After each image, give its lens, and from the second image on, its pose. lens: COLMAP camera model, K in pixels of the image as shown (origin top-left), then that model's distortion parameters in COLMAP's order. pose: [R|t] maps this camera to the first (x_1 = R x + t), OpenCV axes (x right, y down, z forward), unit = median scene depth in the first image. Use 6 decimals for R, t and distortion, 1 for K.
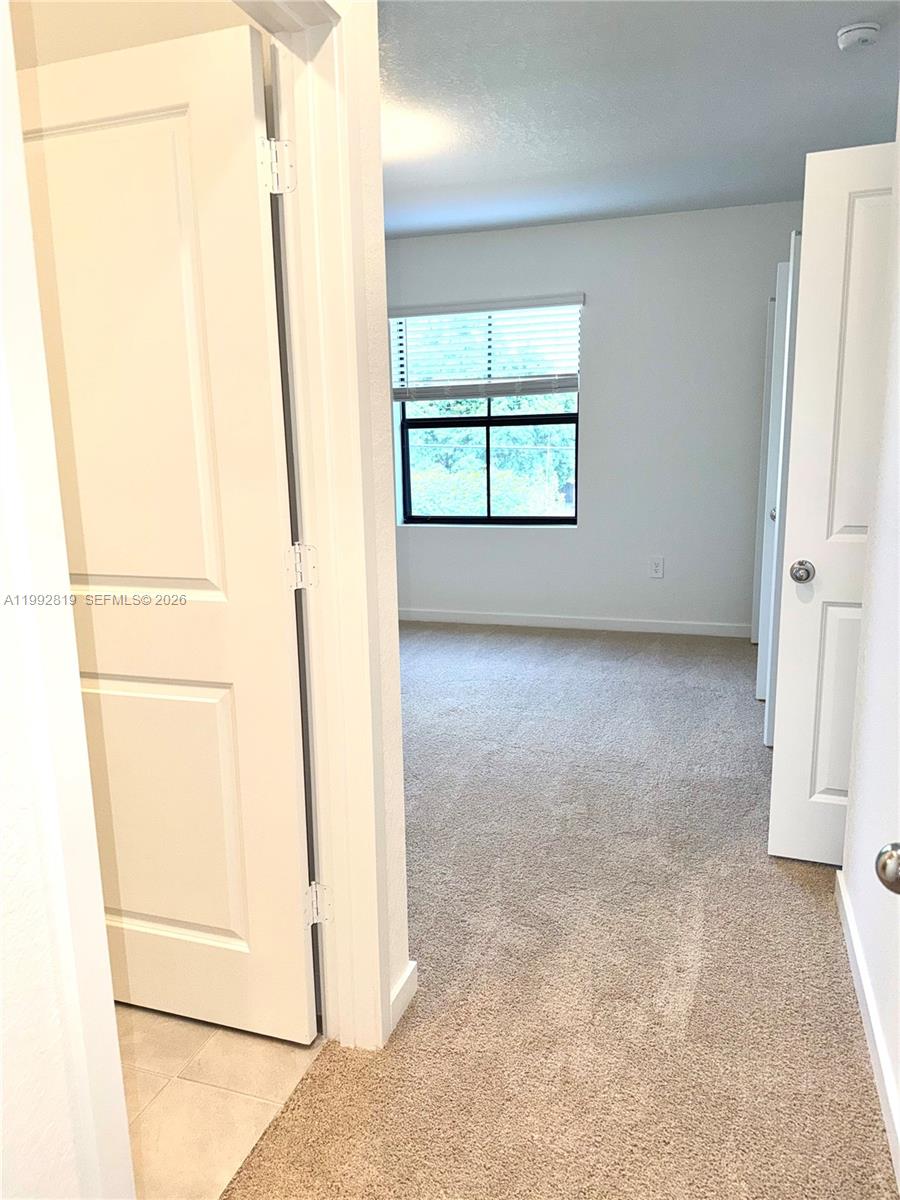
lens RADIAL K [[837.0, 0, 450.0], [0, 837.0, 600.0], [0, 0, 1]] dist [0.104292, -0.156047]
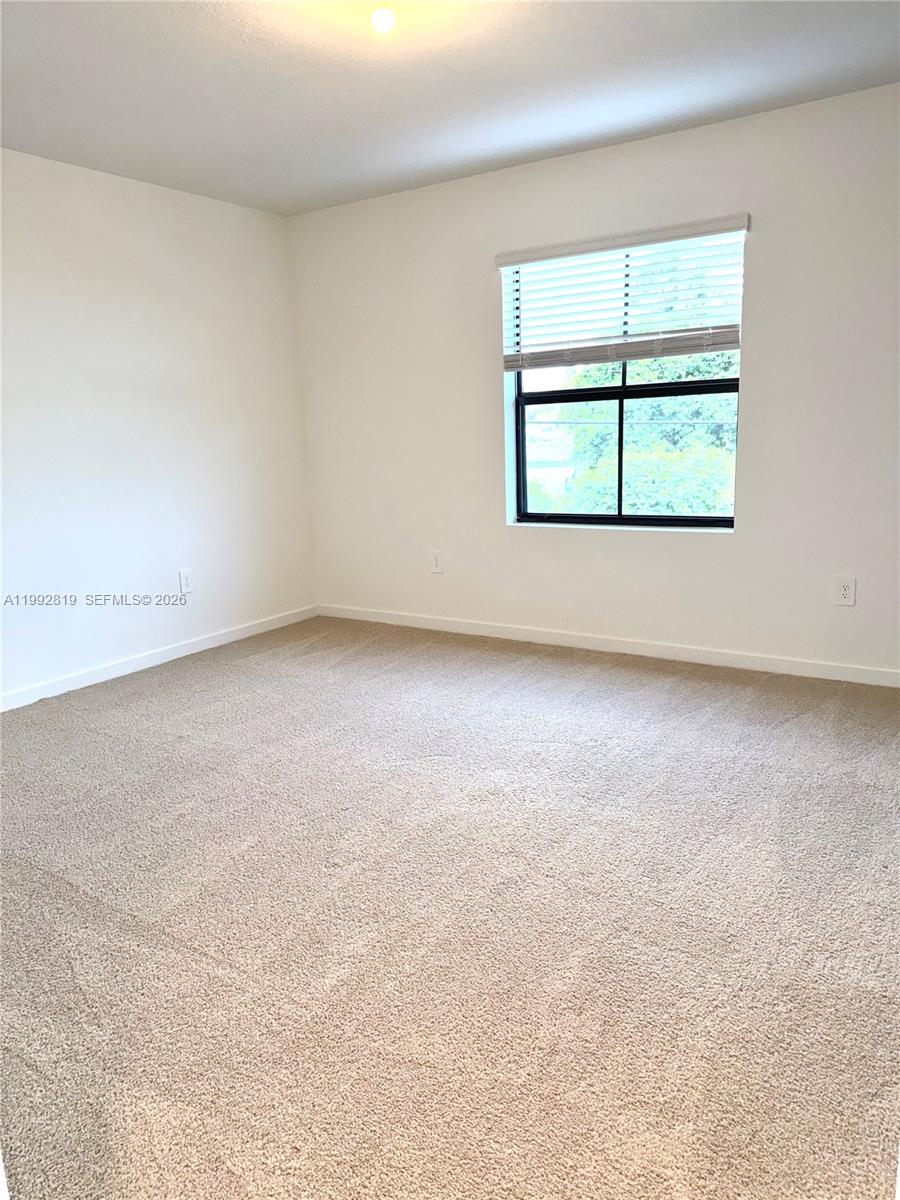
lens RADIAL K [[832.4, 0, 446.5], [0, 832.4, 608.0], [0, 0, 1]] dist [0.118267, -0.259793]
pose [[0.962078, 0.042206, -0.269488, 0.107100], [-0.032599, 0.998667, 0.040030, -0.039902], [0.270818, -0.029727, 0.962171, 0.205156]]
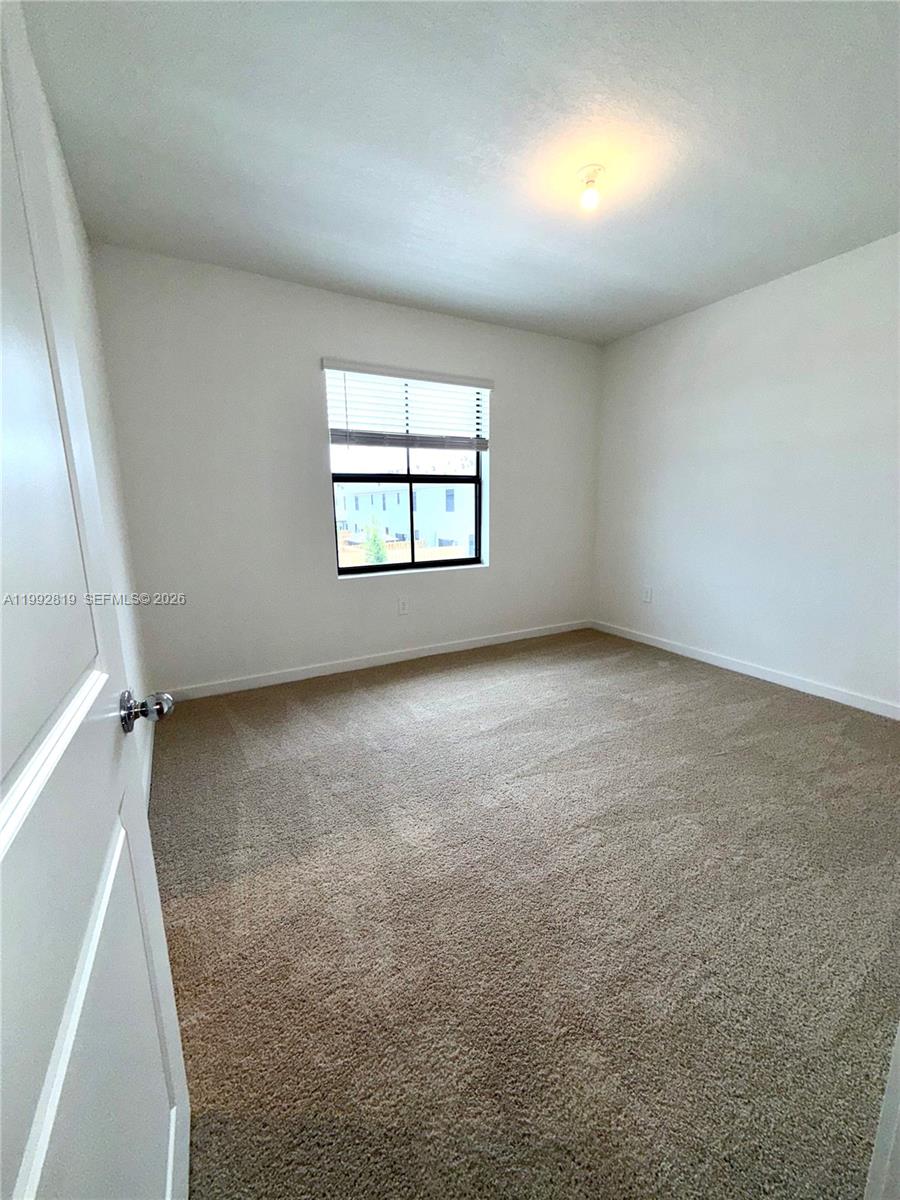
lens RADIAL K [[474.4, 0, 450.0], [0, 474.4, 600.0], [0, 0, 1]] dist [-0.001179, -0.000347]
pose [[0.701445, -0.132193, 0.700357, -0.384577], [0.126976, 0.990107, 0.059710, -0.082358], [-0.701322, 0.047045, 0.711291, 0.518328]]
